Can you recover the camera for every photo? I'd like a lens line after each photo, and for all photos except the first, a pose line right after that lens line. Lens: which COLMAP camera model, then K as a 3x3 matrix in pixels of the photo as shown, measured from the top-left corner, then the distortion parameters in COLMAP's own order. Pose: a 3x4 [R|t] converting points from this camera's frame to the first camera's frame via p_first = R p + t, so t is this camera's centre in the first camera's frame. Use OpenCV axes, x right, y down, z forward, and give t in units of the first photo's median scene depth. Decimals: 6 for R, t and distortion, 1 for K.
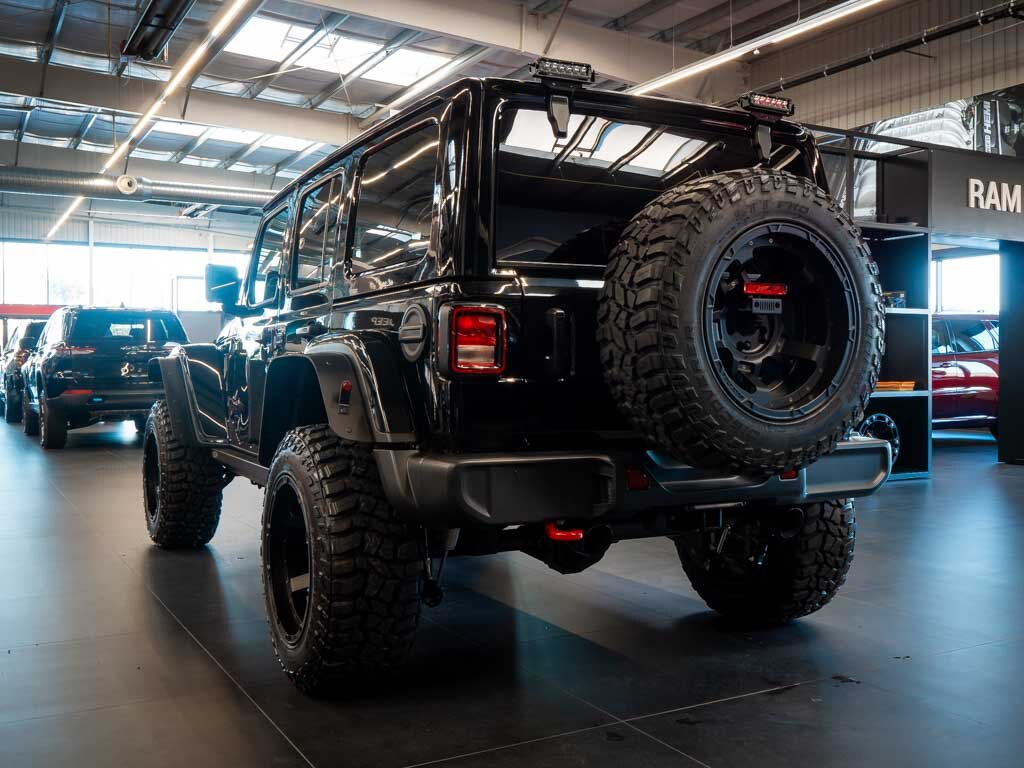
lens RADIAL K [[1005.1, 0, 507.2], [0, 1005.1, 376.1], [0, 0, 1]] dist [0.120166, 0.000000]
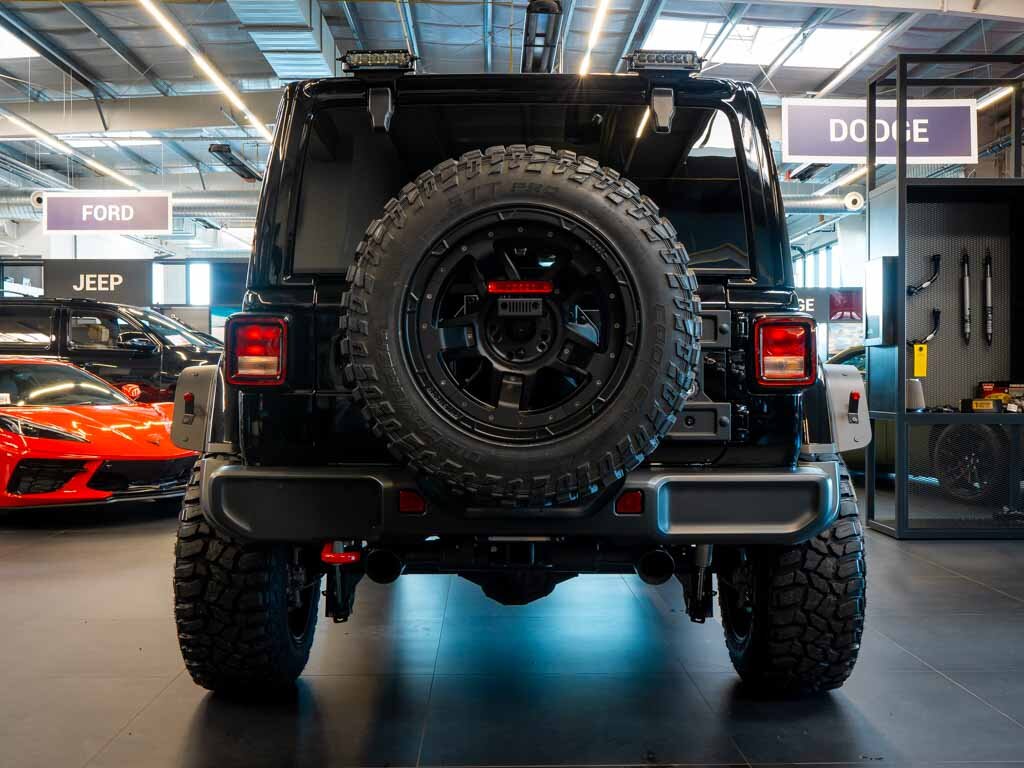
lens RADIAL K [[1005.1, 0, 505.6], [0, 1005.1, 377.3], [0, 0, 1]] dist [0.120166, 0.000000]
pose [[0.874561, 0.002938, -0.484906, 0.621430], [-0.004601, 0.999987, -0.002240, -0.007789], [0.484893, 0.004190, 0.874563, 0.244610]]
